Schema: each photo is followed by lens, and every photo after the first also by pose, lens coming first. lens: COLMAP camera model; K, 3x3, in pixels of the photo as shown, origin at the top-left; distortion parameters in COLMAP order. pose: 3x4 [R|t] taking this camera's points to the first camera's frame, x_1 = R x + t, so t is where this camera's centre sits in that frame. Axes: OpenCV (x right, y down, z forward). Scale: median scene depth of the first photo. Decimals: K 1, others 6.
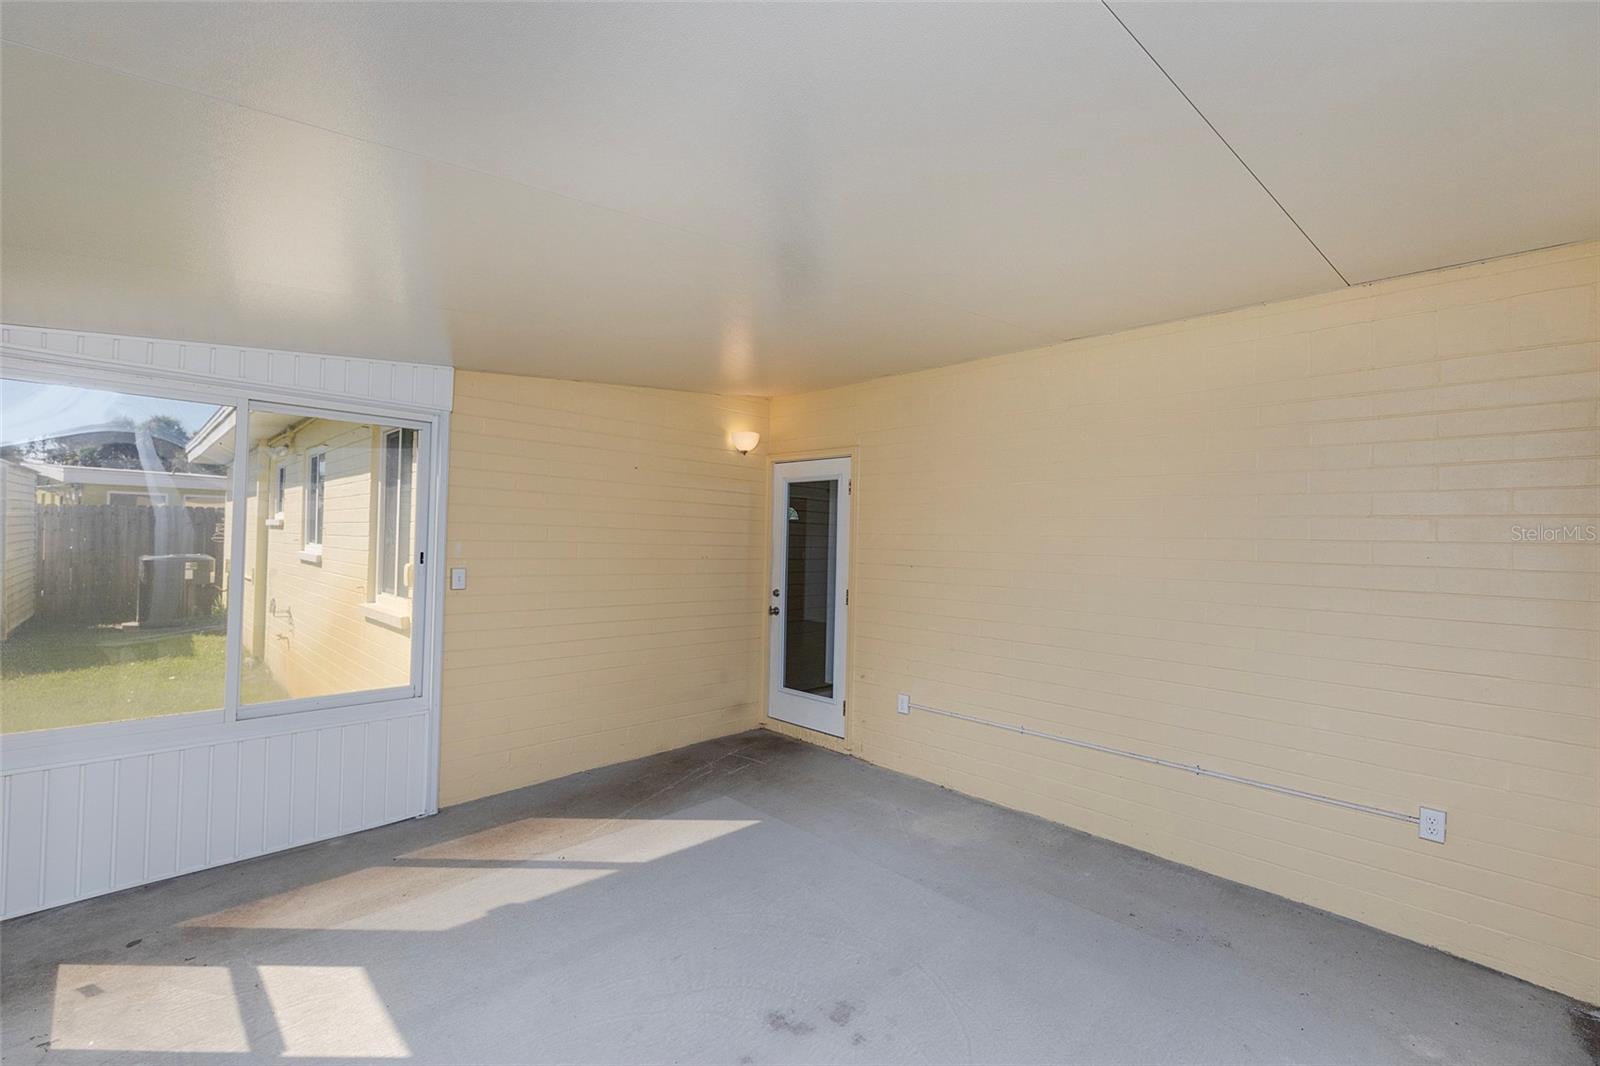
lens RADIAL K [[699.5, 0, 800.0], [0, 699.5, 533.0], [0, 0, 1]] dist [0.003095, 0.000192]
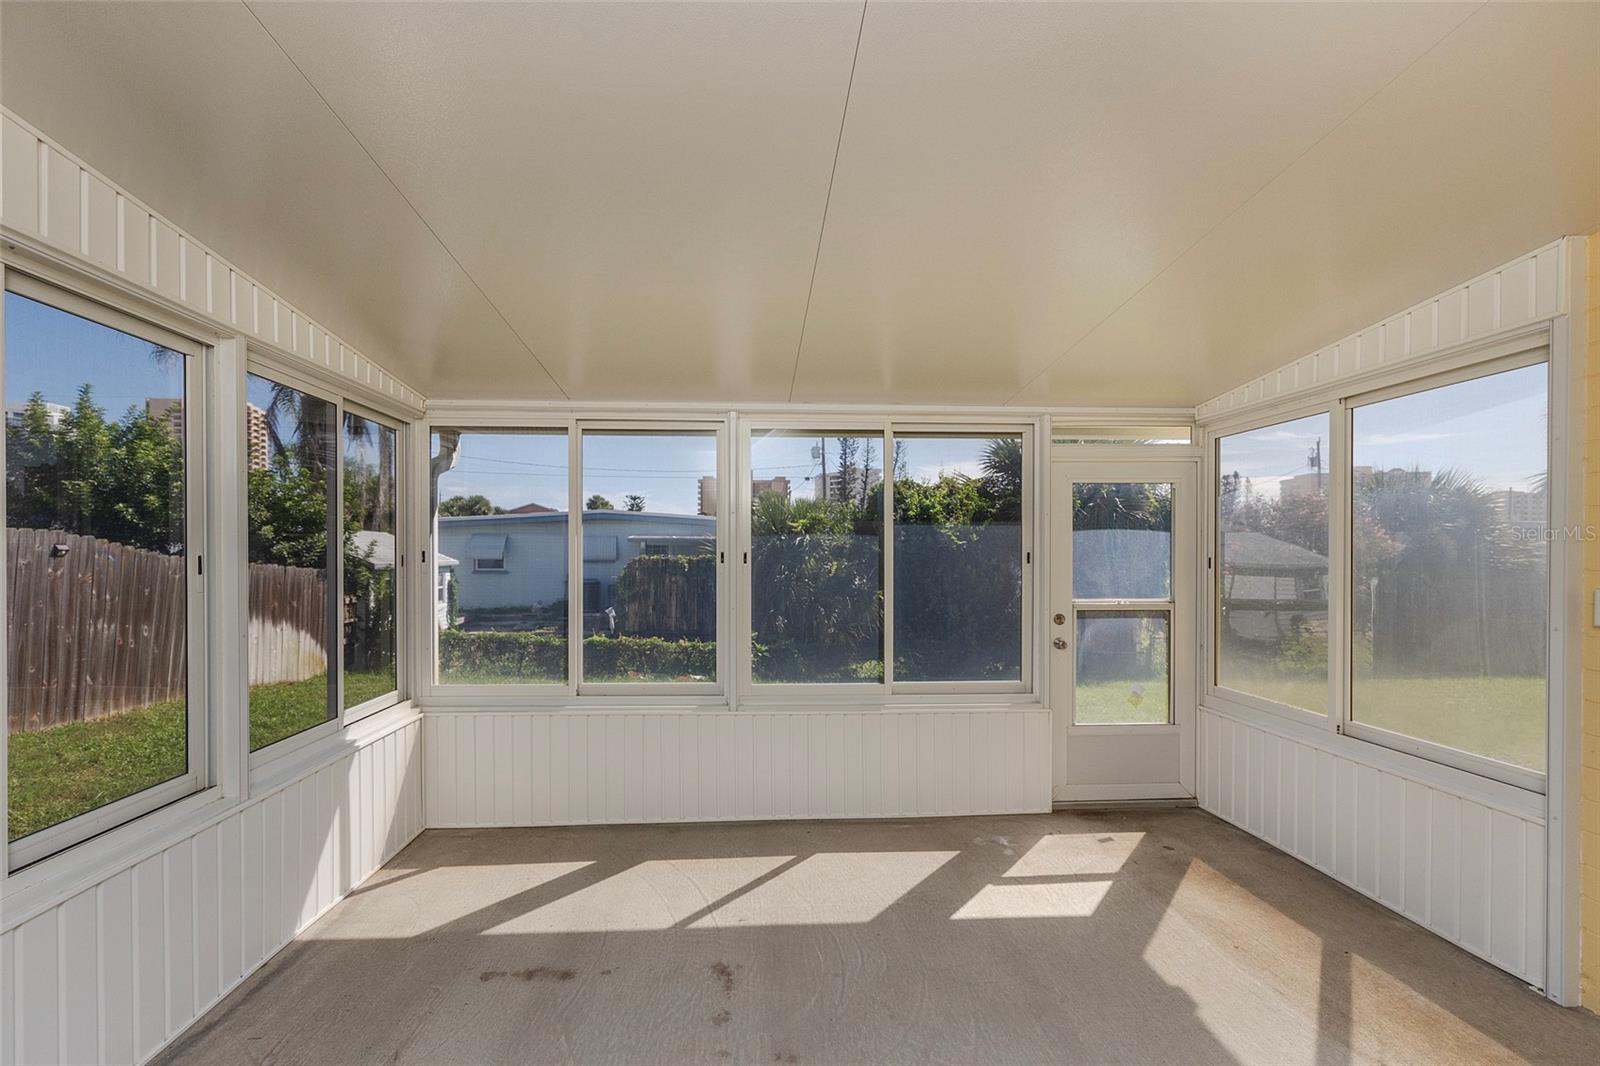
lens RADIAL K [[669.7, 0, 764.5], [0, 669.7, 561.3], [0, 0, 1]] dist [-0.000446, 0.000647]
pose [[-0.687650, -0.019009, -0.725793, 0.403533], [-0.012005, 0.999818, -0.014812, 0.051373], [0.725943, -0.001472, -0.687753, 1.027843]]
